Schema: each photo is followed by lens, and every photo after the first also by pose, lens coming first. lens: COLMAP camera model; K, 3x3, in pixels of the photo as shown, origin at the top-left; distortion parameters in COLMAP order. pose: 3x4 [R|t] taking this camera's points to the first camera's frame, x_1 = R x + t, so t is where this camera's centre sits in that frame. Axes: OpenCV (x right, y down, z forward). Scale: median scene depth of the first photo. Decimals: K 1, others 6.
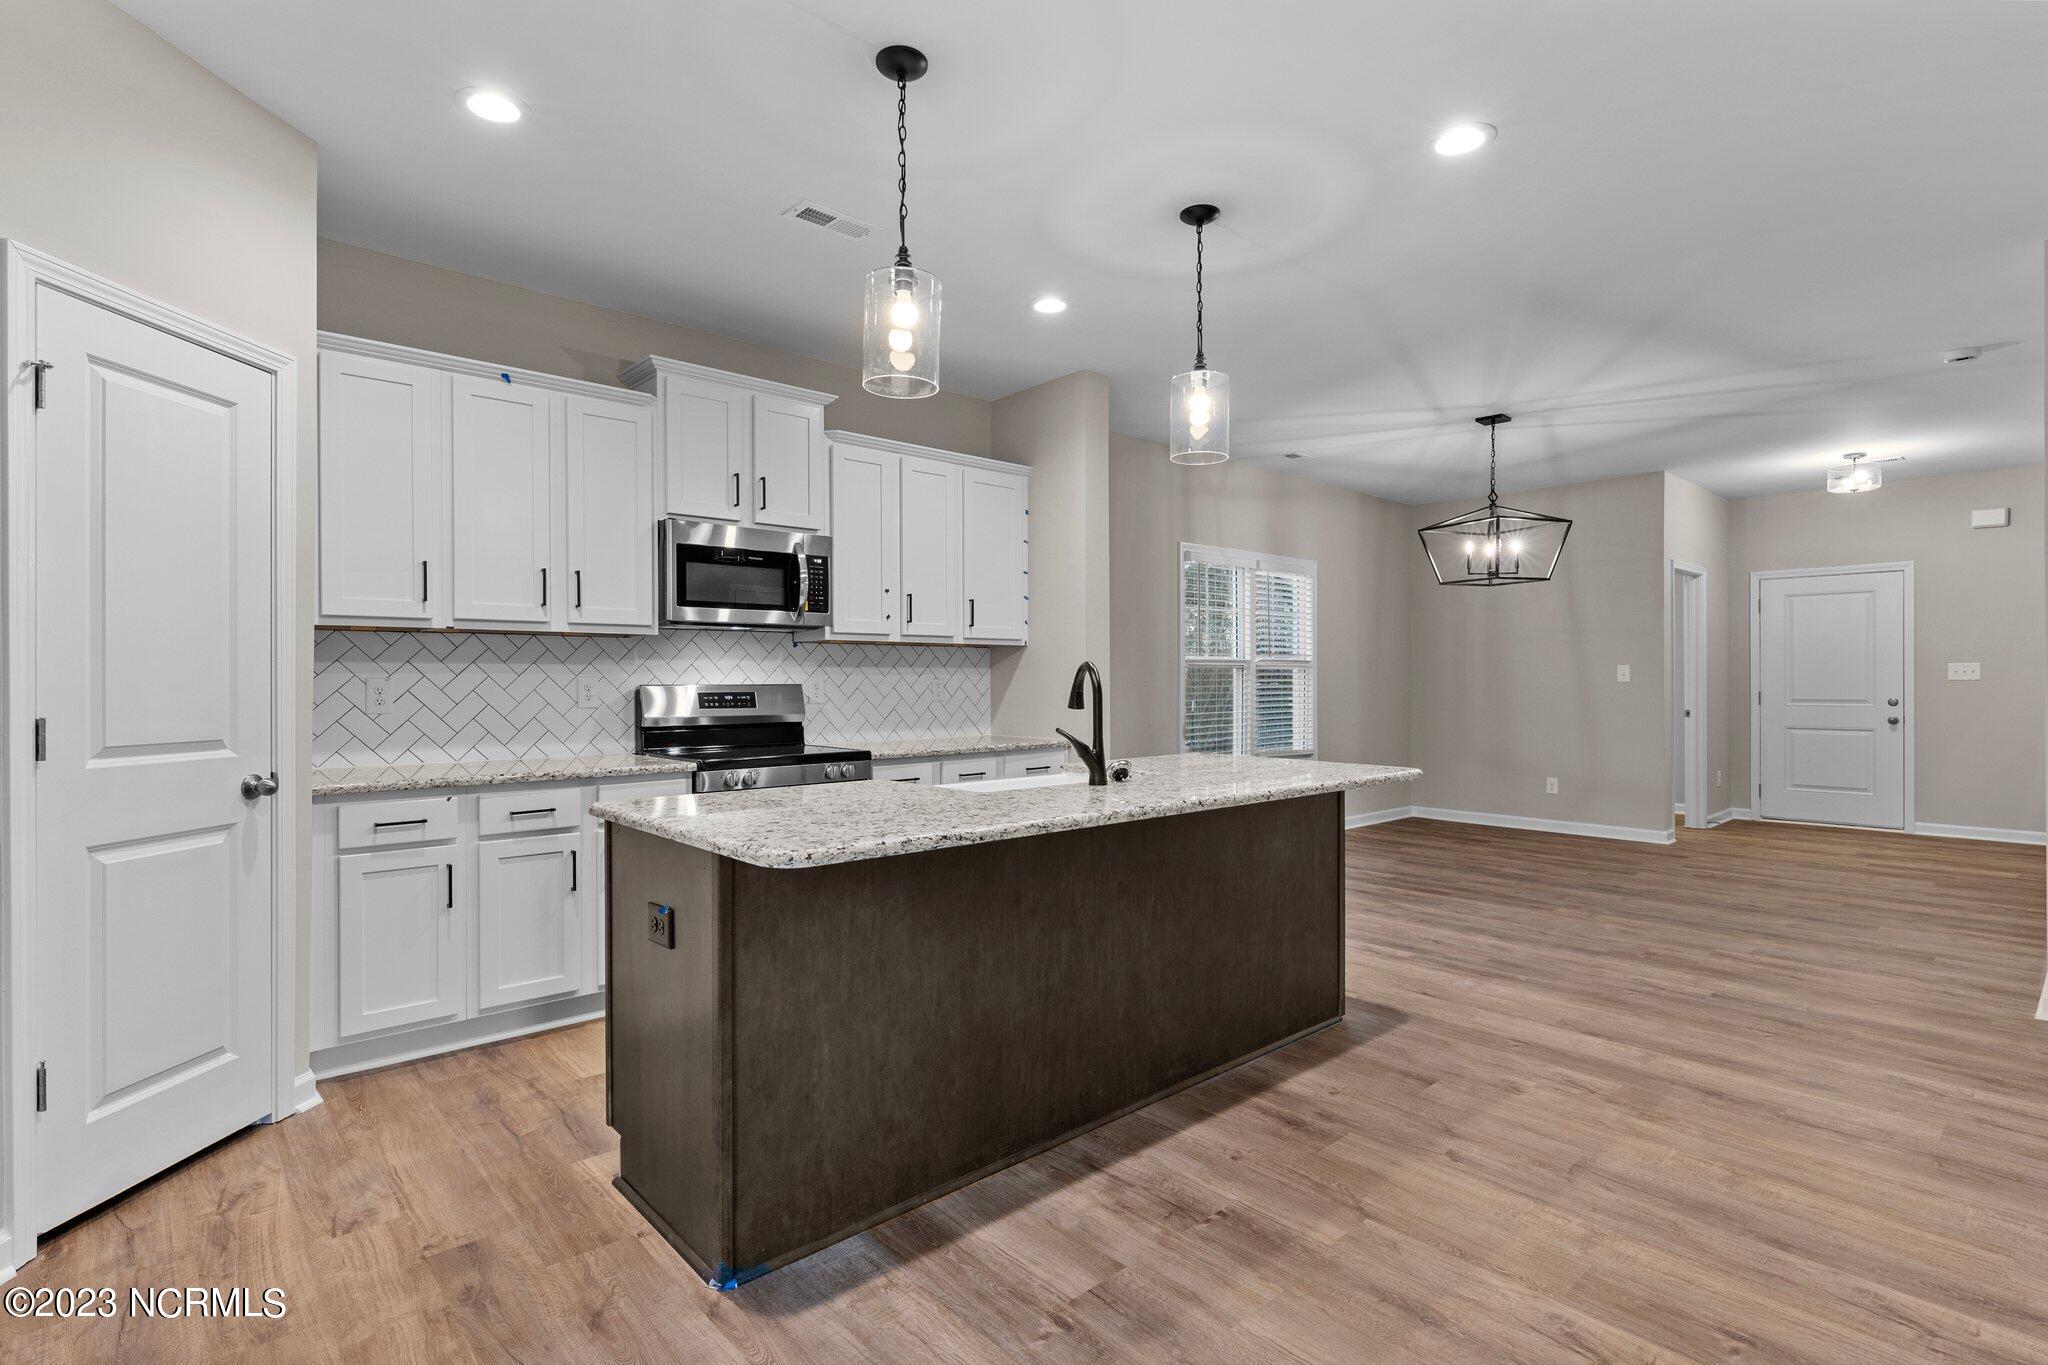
lens RADIAL K [[986.9, 0, 1020.0], [0, 986.9, 687.2], [0, 0, 1]] dist [0.000824, 0.000076]
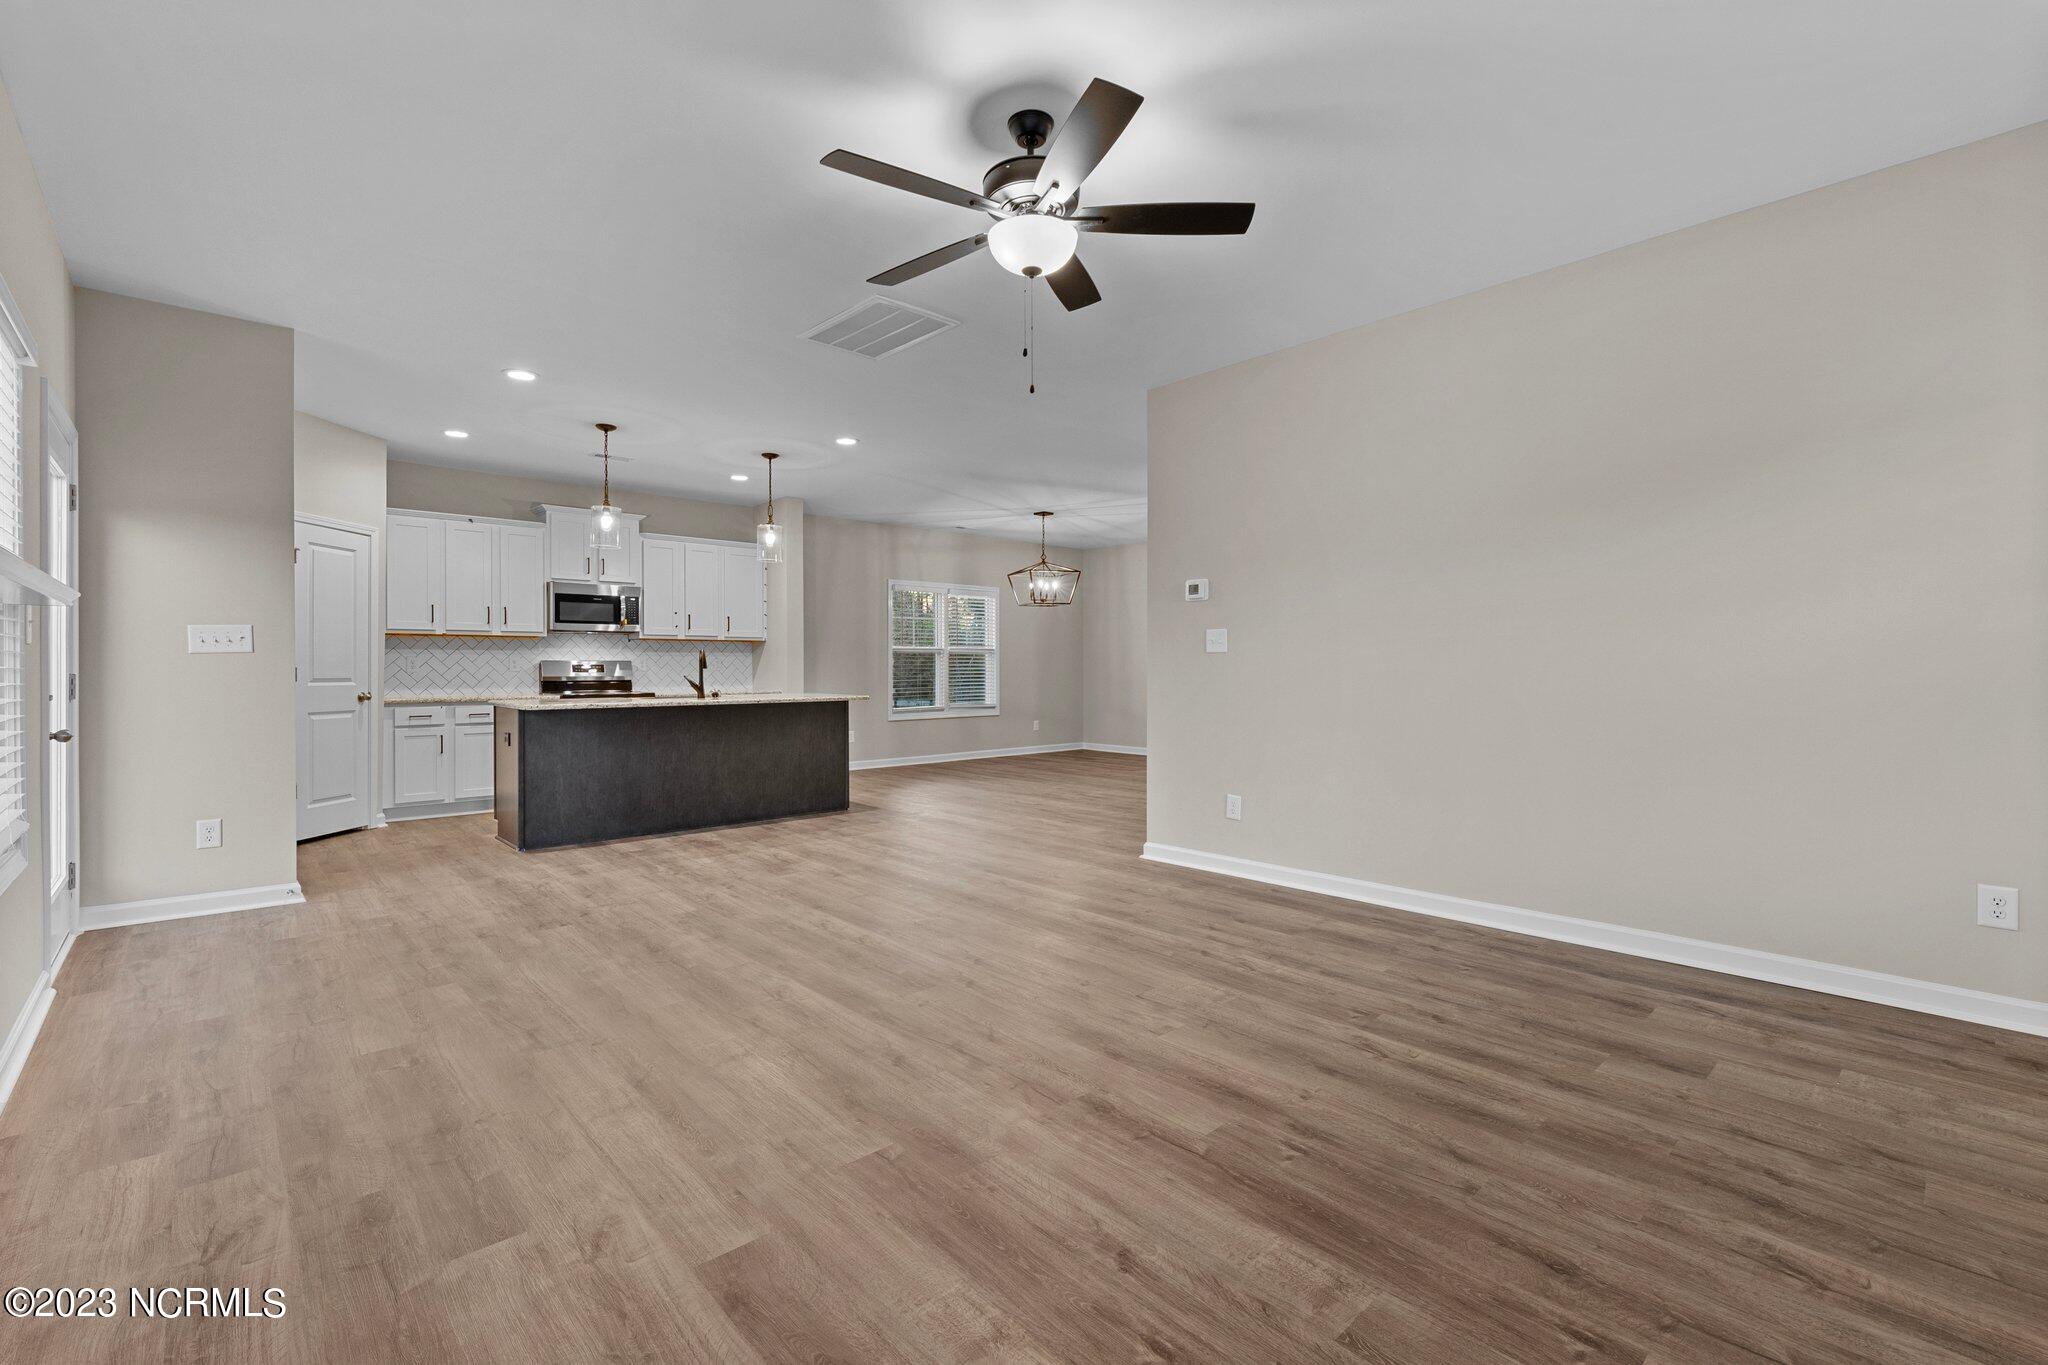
lens RADIAL K [[896.5, 0, 1017.6], [0, 896.5, 671.4], [0, 0, 1]] dist [0.000565, 0.000126]
pose [[0.999960, 0.000200, 0.008905, 0.478256], [-0.000174, 0.999996, -0.002949, 0.020730], [-0.008906, 0.002947, 0.999956, -0.709254]]
